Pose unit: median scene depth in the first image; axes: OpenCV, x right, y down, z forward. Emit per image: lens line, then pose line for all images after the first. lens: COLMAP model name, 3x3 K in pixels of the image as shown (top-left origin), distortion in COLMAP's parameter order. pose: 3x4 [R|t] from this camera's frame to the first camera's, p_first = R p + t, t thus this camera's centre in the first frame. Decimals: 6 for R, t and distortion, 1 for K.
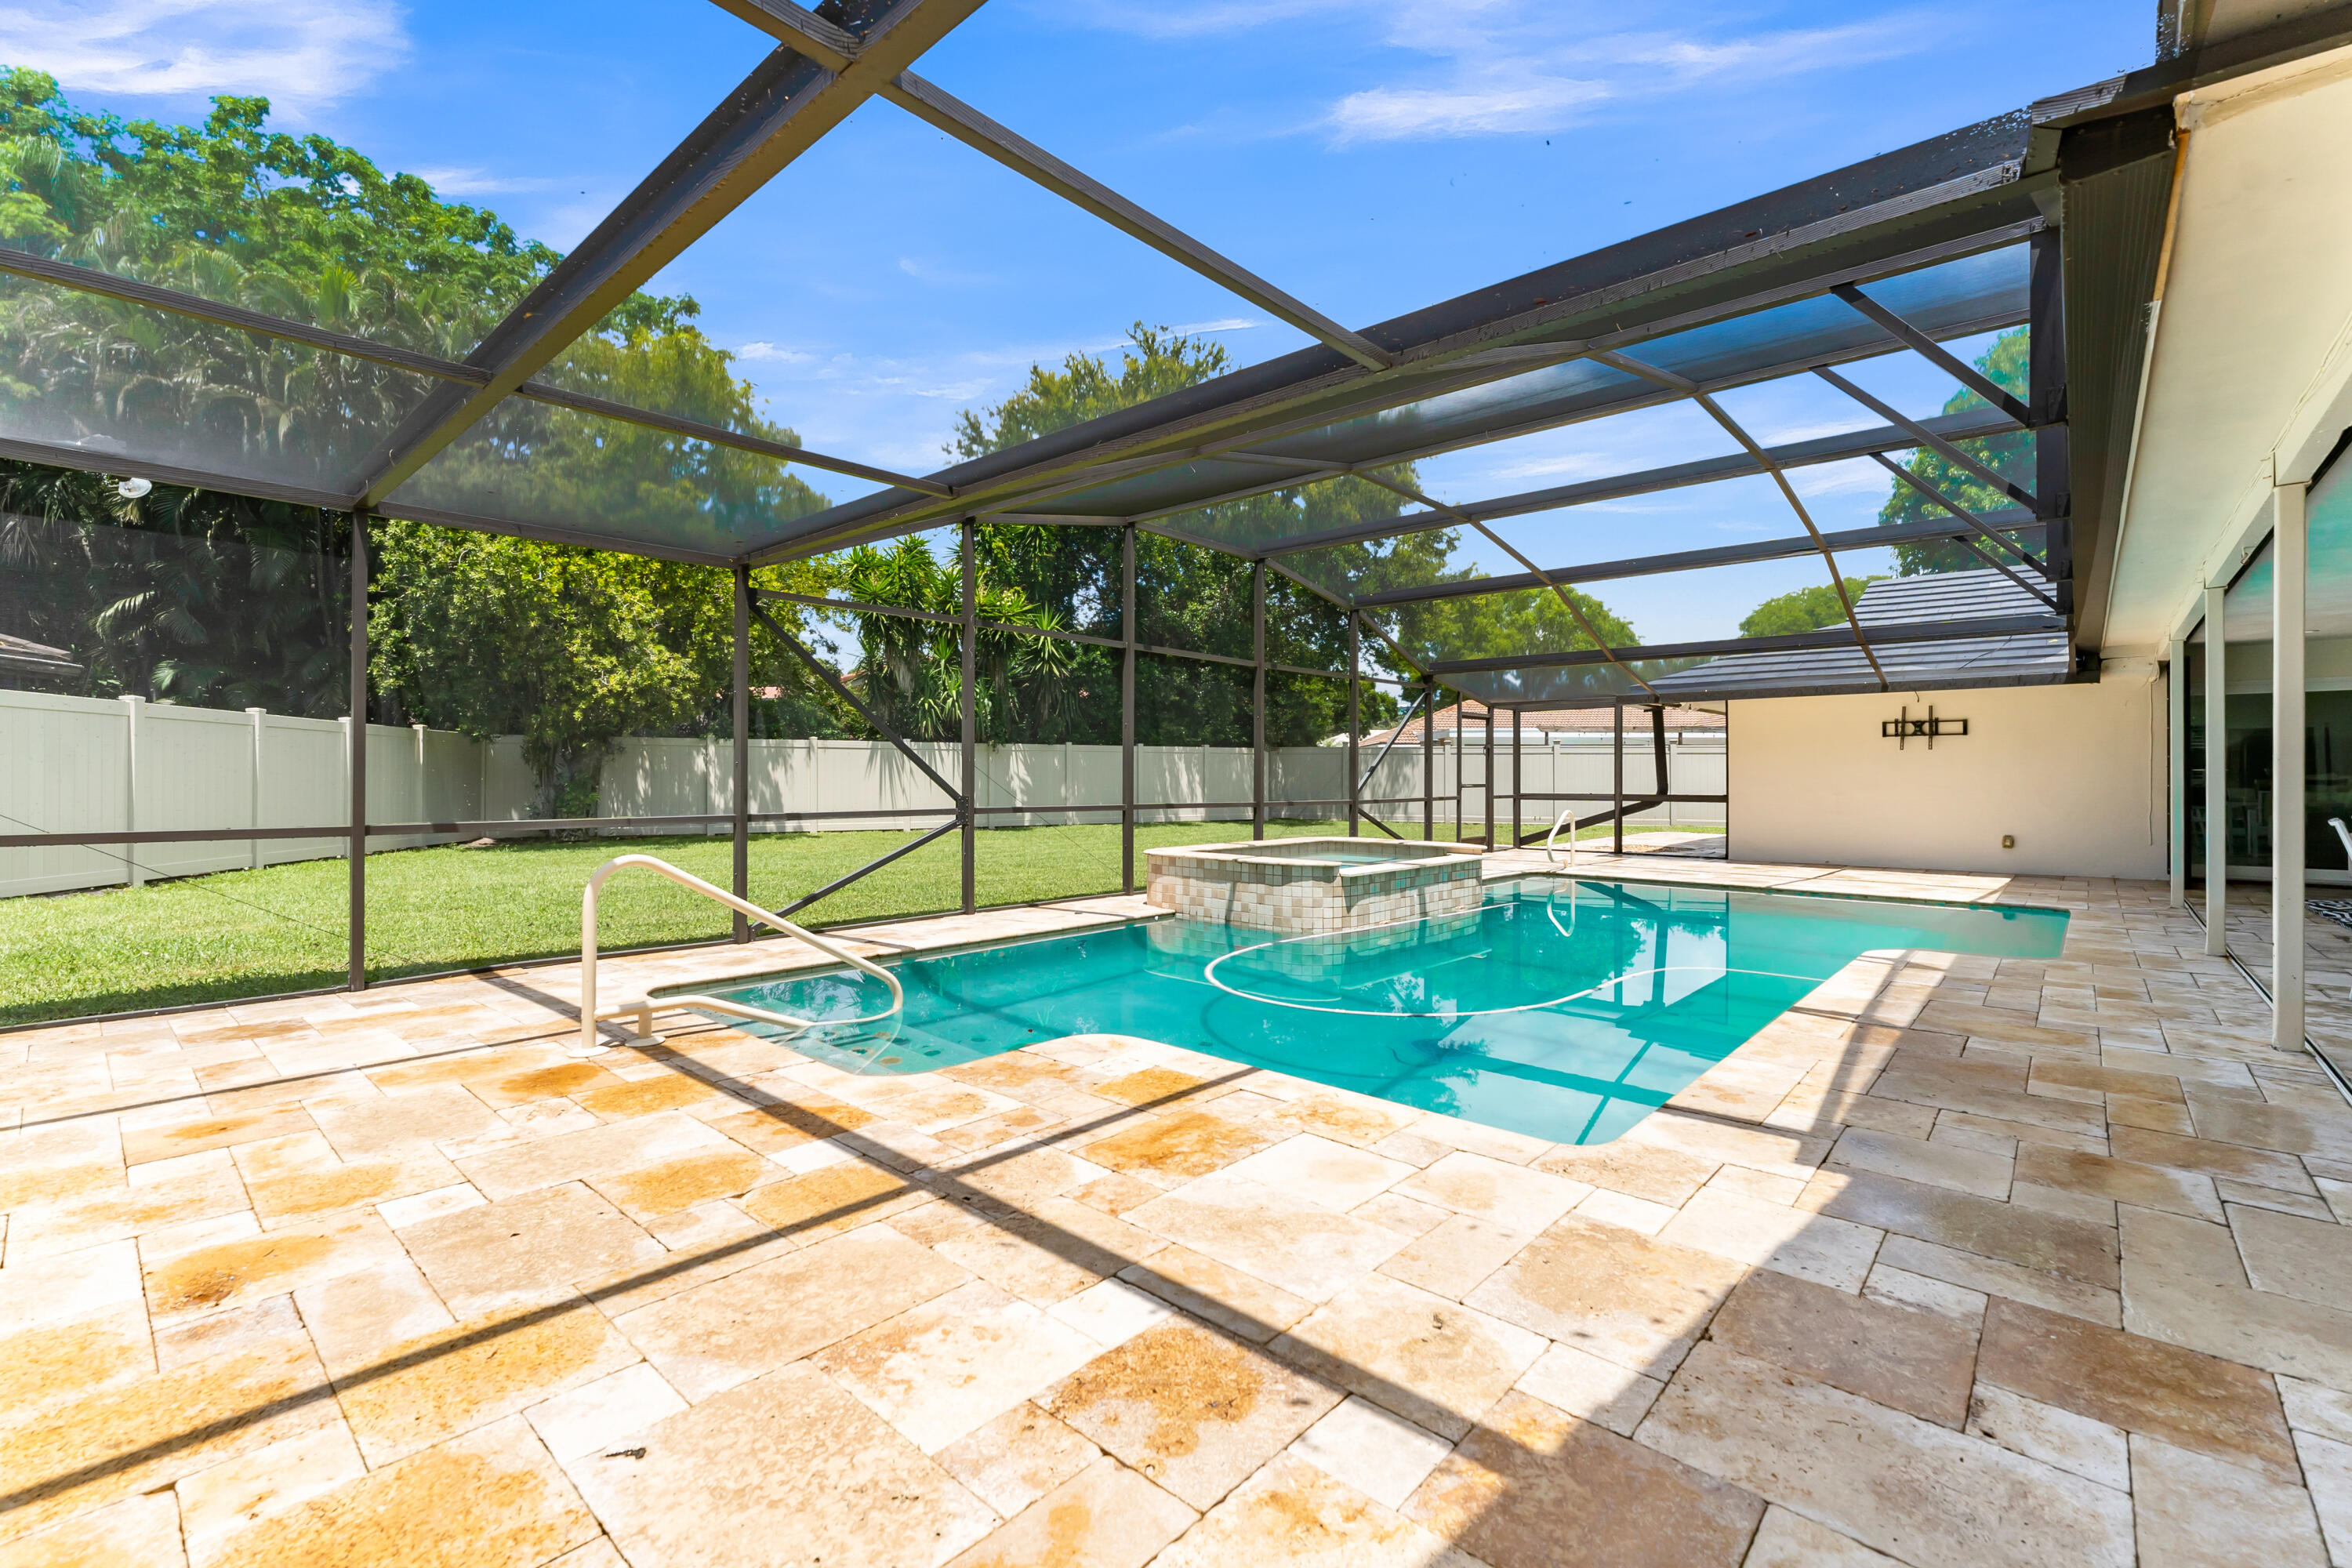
lens RADIAL K [[1003.4, 0, 1164.1], [0, 1003.4, 780.4], [0, 0, 1]] dist [0.000372, 0.000346]
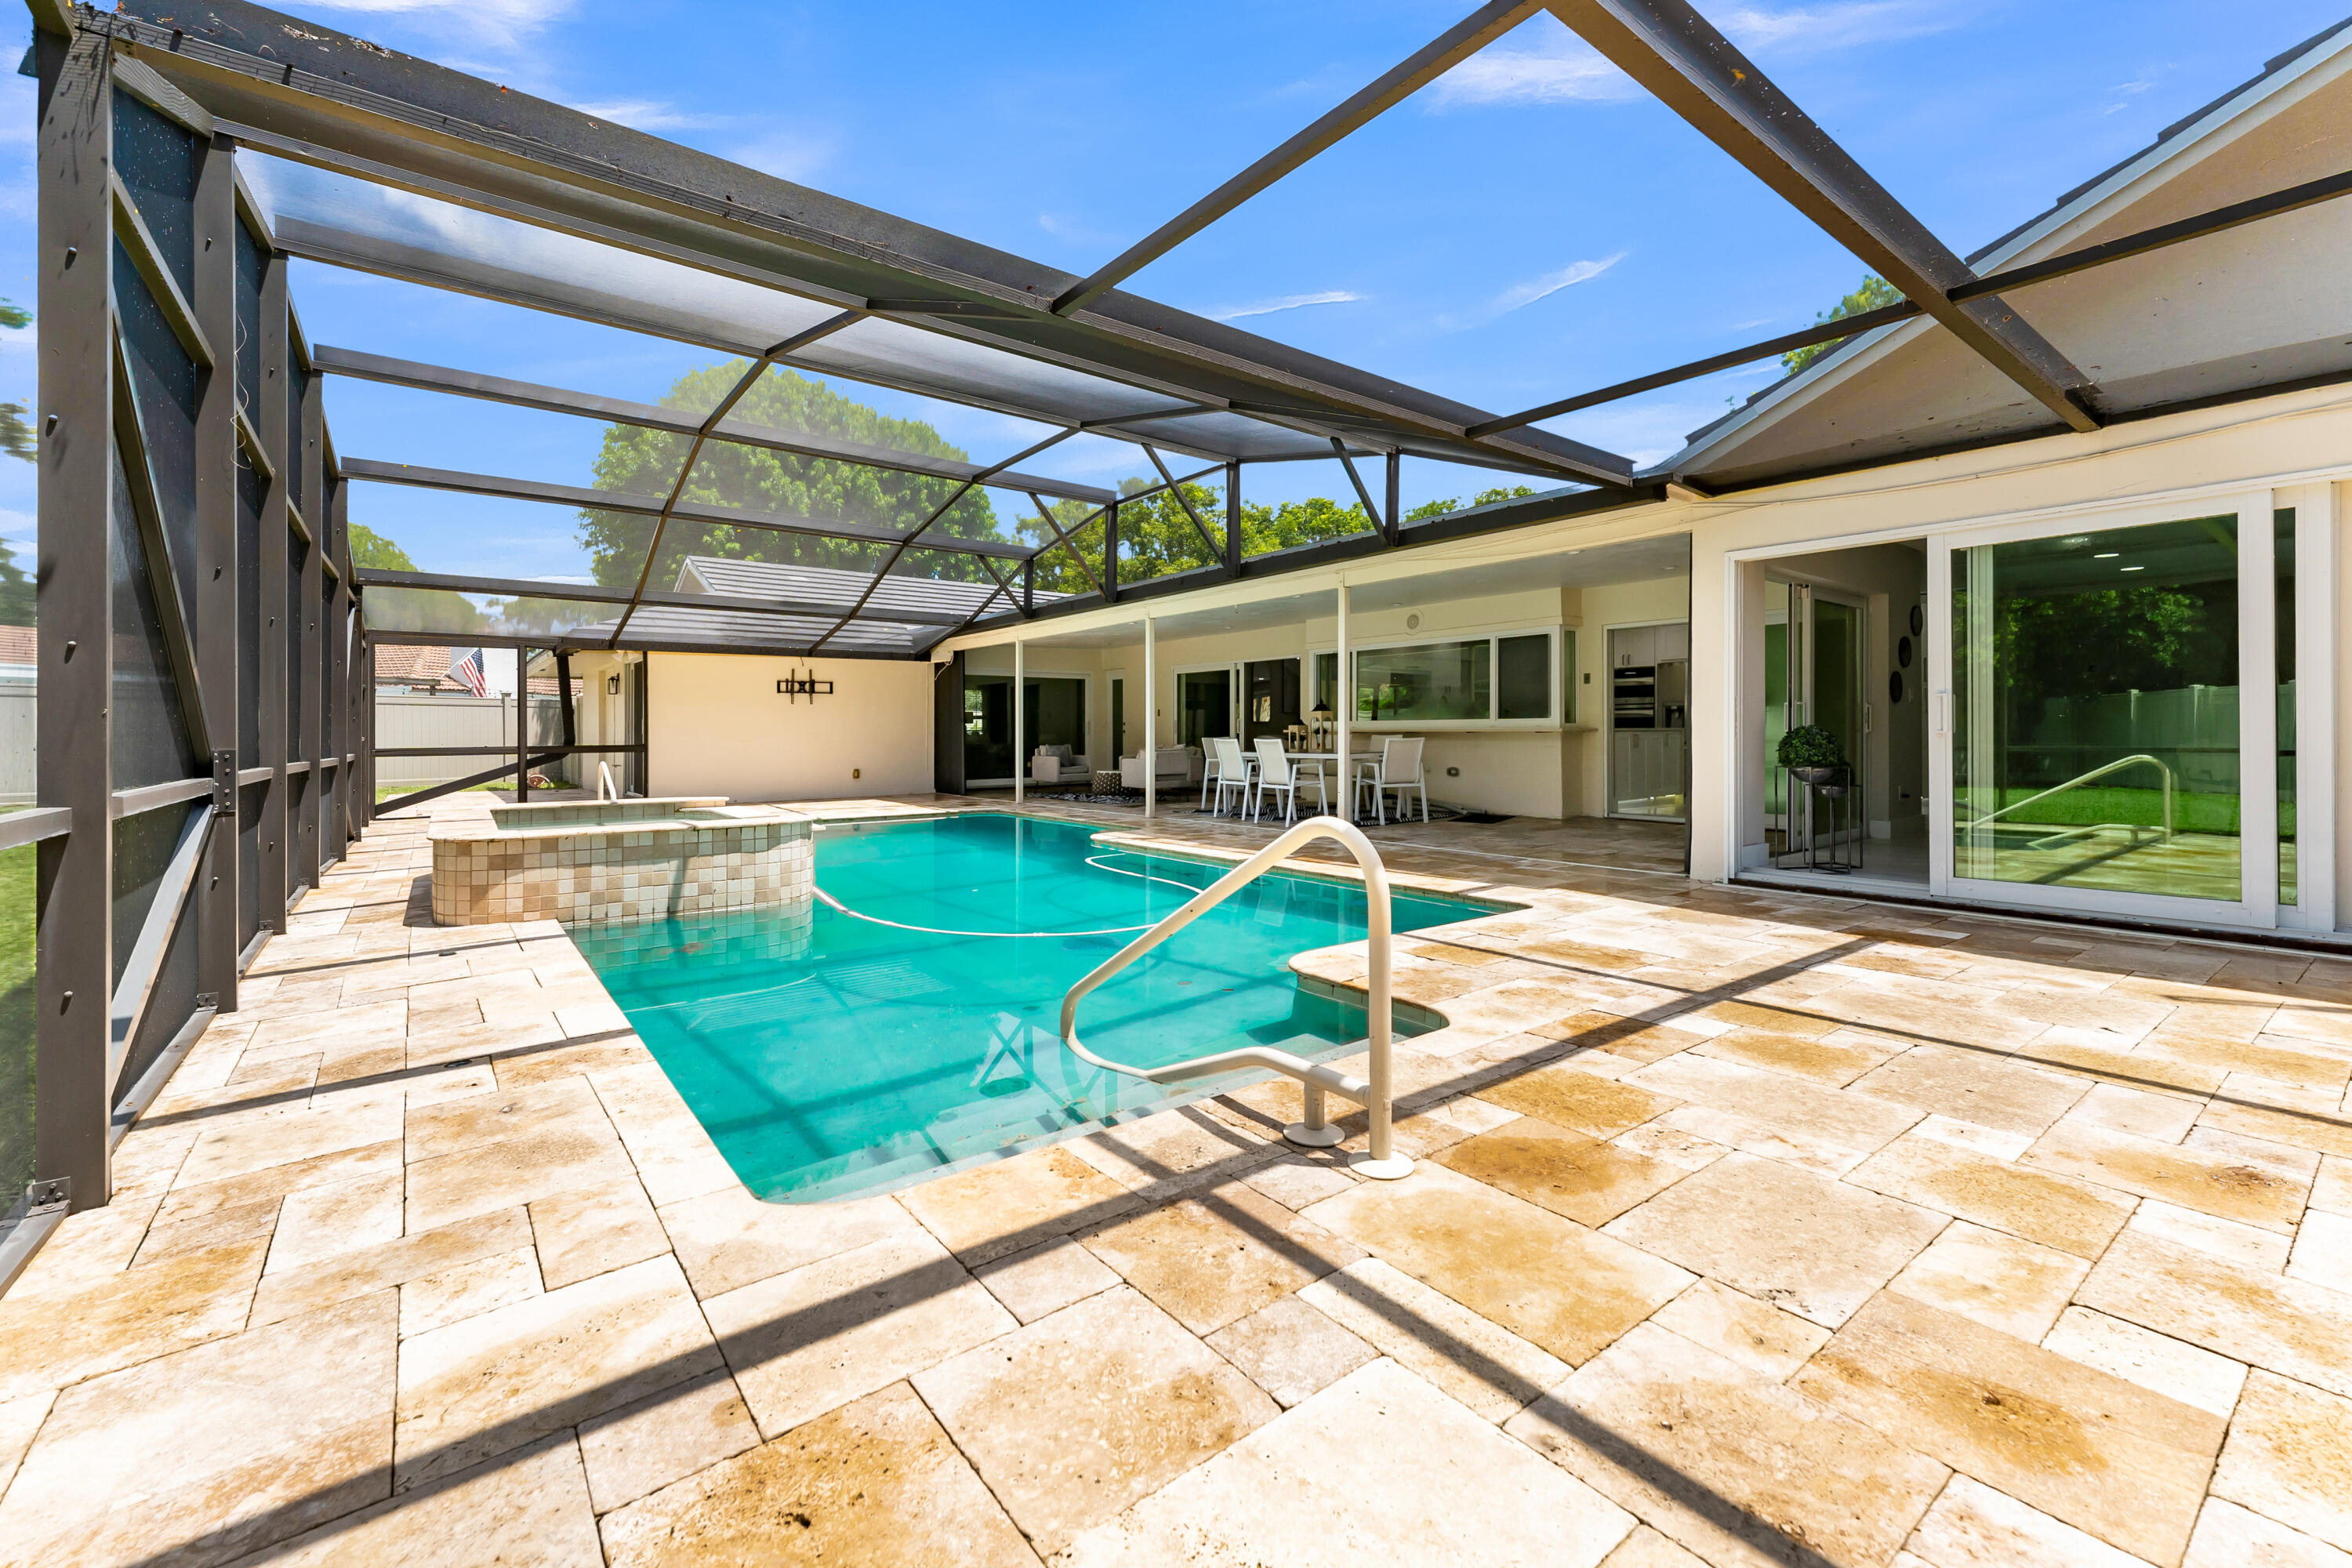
lens RADIAL K [[983.9, 0, 1176.3], [0, 983.9, 730.3], [0, 0, 1]] dist [0.002429, 0.000116]
pose [[0.179038, -0.002009, 0.983840, -0.601246], [0.012021, 0.999928, -0.000145, 0.012016], [-0.983769, 0.011852, 0.179049, 0.531303]]
